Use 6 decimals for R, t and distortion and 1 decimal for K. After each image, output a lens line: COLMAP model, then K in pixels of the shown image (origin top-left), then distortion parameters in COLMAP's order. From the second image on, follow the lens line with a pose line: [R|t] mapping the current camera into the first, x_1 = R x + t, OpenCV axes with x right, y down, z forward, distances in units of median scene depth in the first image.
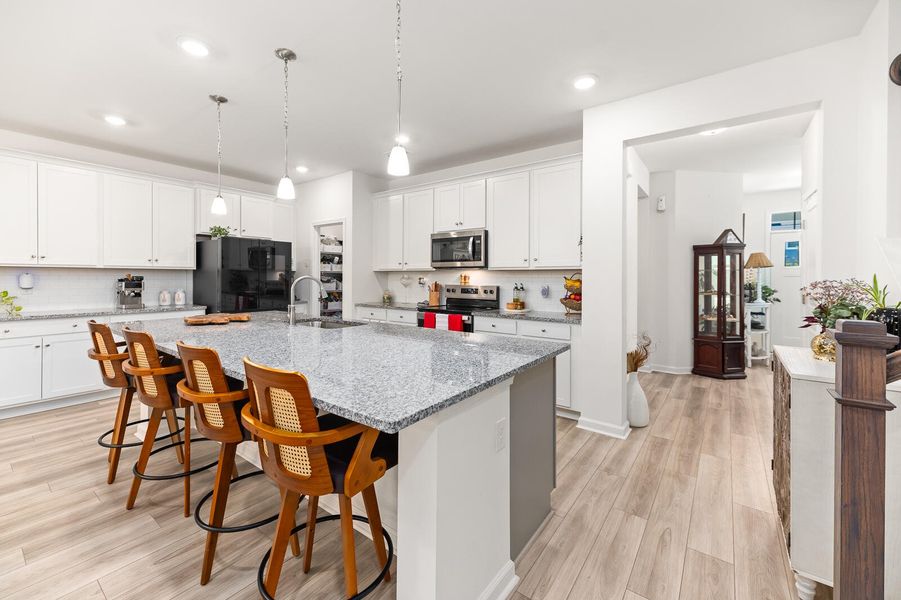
lens RADIAL K [[358.3, 0, 456.0], [0, 358.3, 275.3], [0, 0, 1]] dist [0.006893, -0.000126]
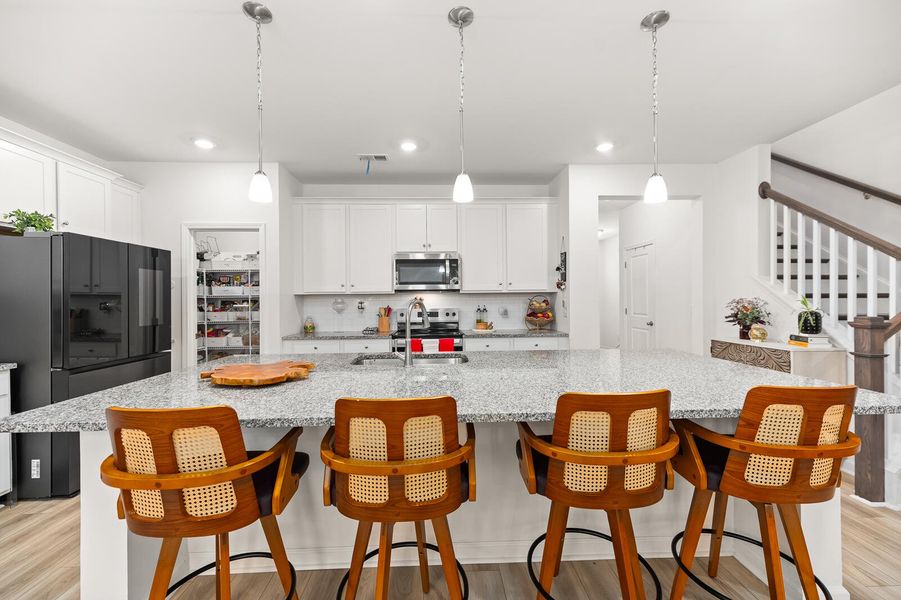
lens RADIAL K [[358.3, 0, 445.0], [0, 358.3, 302.1], [0, 0, 1]] dist [0.006893, -0.000126]
pose [[0.789250, -0.012866, 0.613937, -0.538968], [0.009636, 0.999917, 0.008568, 0.001954], [-0.613997, -0.000846, 0.789308, 0.202345]]
